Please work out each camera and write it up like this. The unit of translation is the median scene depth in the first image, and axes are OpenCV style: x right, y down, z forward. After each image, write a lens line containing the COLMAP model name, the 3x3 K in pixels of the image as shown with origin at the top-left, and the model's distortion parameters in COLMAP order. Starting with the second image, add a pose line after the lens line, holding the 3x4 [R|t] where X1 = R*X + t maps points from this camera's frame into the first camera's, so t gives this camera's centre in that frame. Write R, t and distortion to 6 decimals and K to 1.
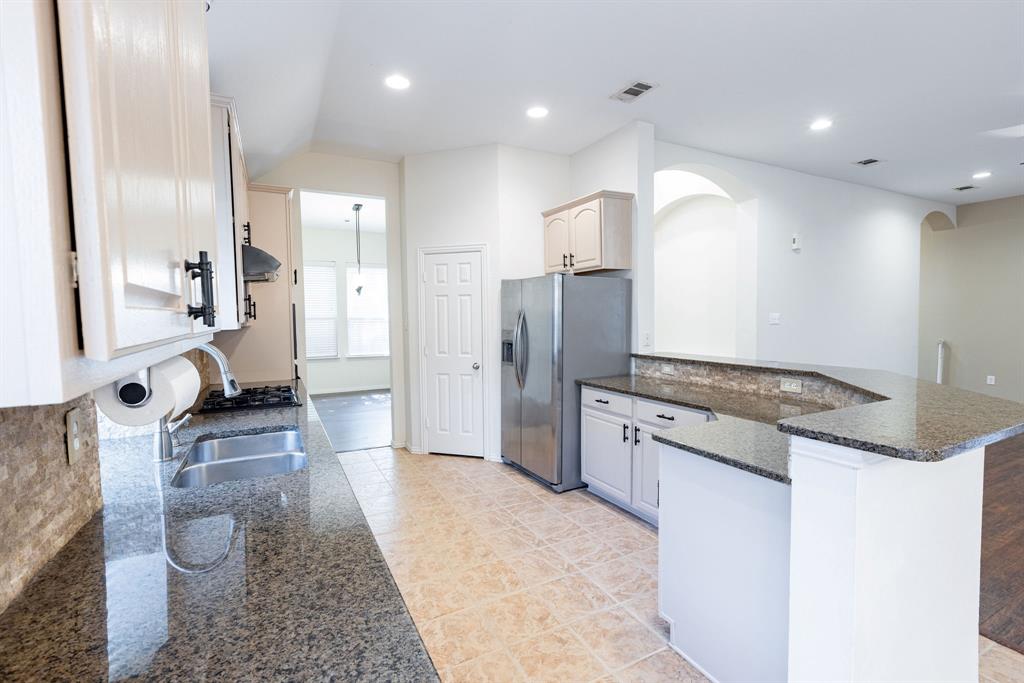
lens RADIAL K [[458.5, 0, 508.9], [0, 458.5, 341.6], [0, 0, 1]] dist [-0.004837, -0.001435]
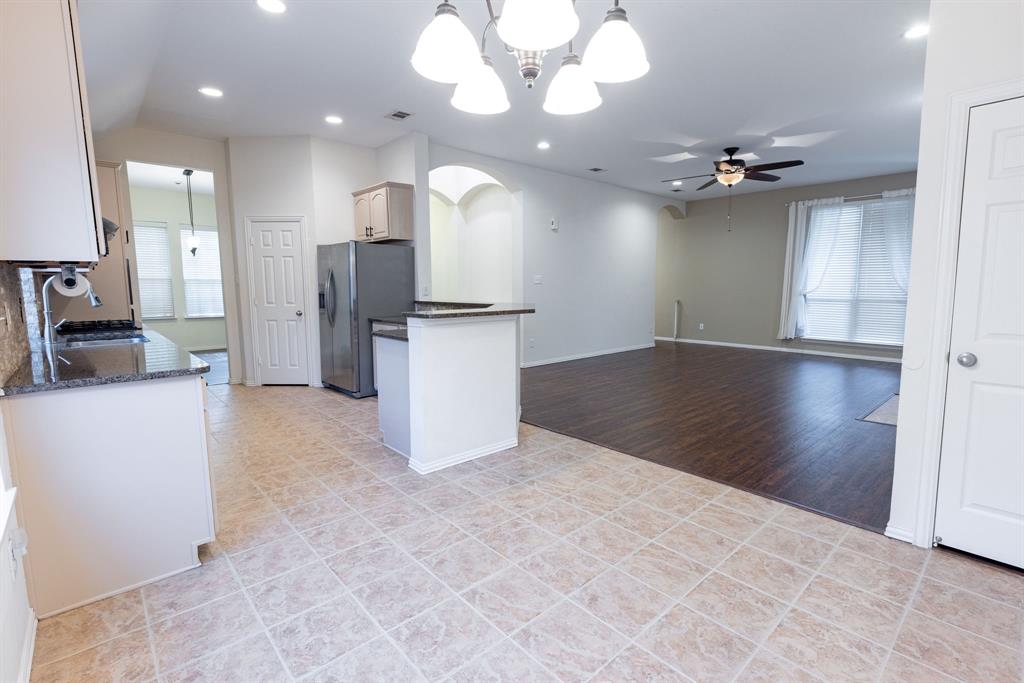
lens RADIAL K [[458.5, 0, 514.6], [0, 458.5, 339.3], [0, 0, 1]] dist [-0.004837, -0.001435]
pose [[0.961748, -0.024623, 0.272826, 0.162100], [0.008066, 0.998066, 0.061644, 0.054799], [-0.273817, -0.057085, 0.960086, -0.403414]]
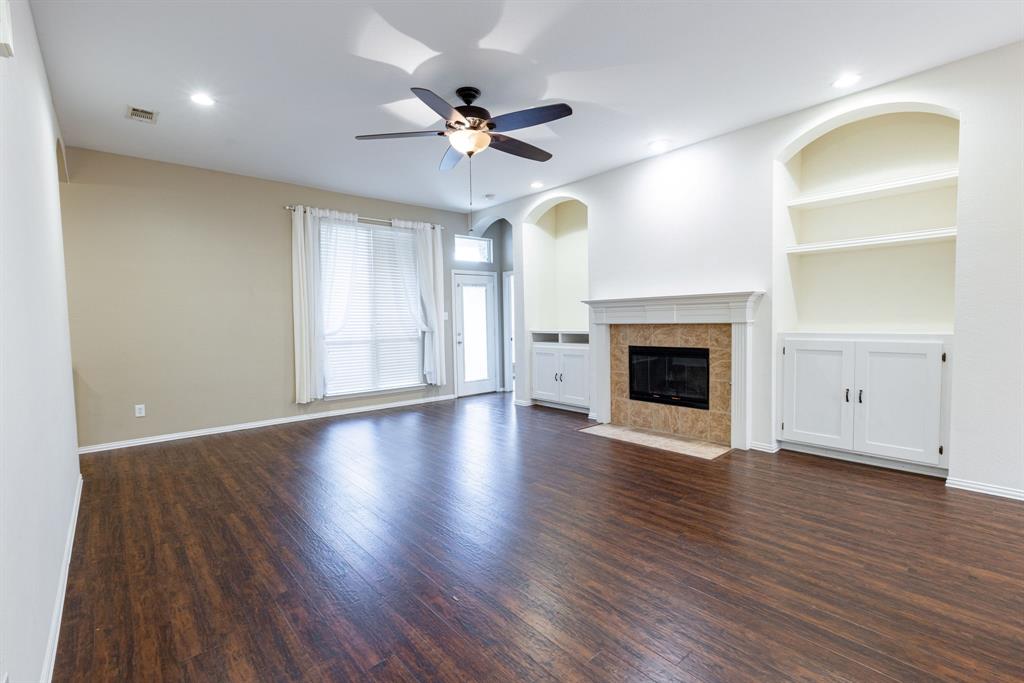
lens RADIAL K [[458.5, 0, 512.4], [0, 458.5, 339.3], [0, 0, 1]] dist [-0.004837, -0.001435]
pose [[-0.252256, -0.029431, 0.967213, 0.386143], [0.074805, 0.995953, 0.049815, -0.034050], [-0.964765, 0.084919, -0.249033, 1.094419]]
